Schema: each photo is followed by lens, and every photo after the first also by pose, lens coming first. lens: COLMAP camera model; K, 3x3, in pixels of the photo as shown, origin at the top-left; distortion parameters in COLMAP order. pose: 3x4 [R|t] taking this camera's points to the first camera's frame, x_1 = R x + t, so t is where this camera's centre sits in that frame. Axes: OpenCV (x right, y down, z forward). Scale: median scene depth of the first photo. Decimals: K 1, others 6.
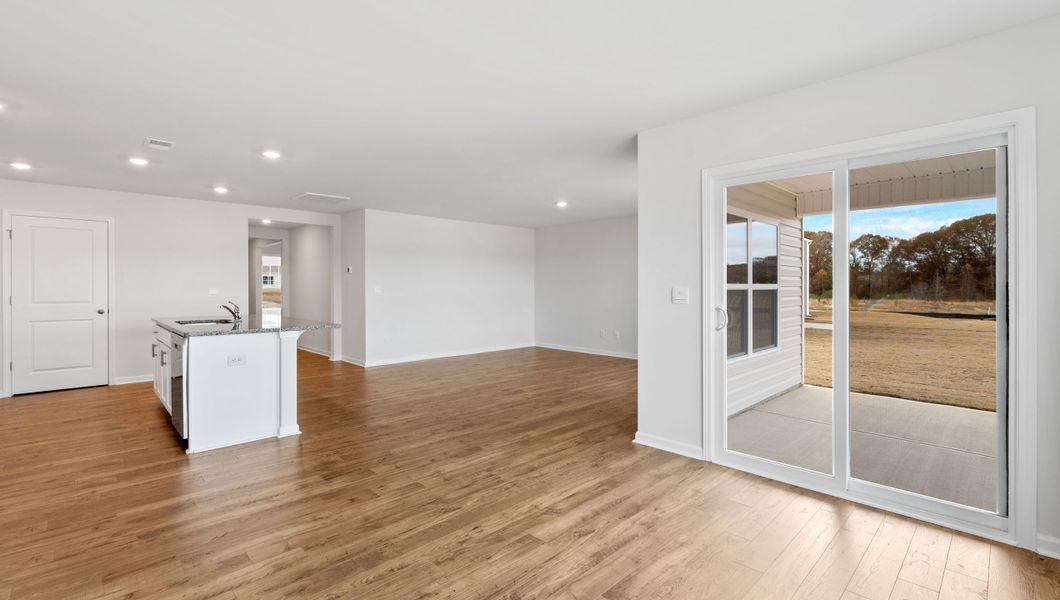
lens RADIAL K [[460.6, 0, 529.1], [0, 460.6, 289.0], [0, 0, 1]] dist [0.000111, 0.000203]
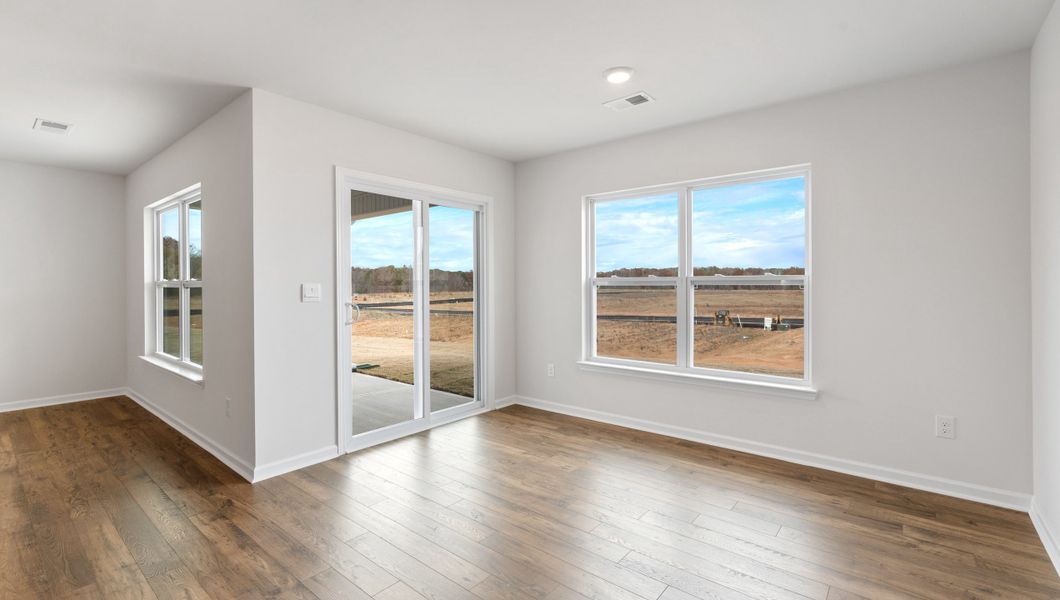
lens RADIAL K [[475.7, 0, 519.0], [0, 475.7, 285.2], [0, 0, 1]] dist [-0.000991, -0.000240]
pose [[-0.094165, -0.001489, 0.995555, -0.704850], [0.006329, 0.999978, 0.002094, -0.000442], [-0.995536, 0.006498, -0.094153, 0.720058]]
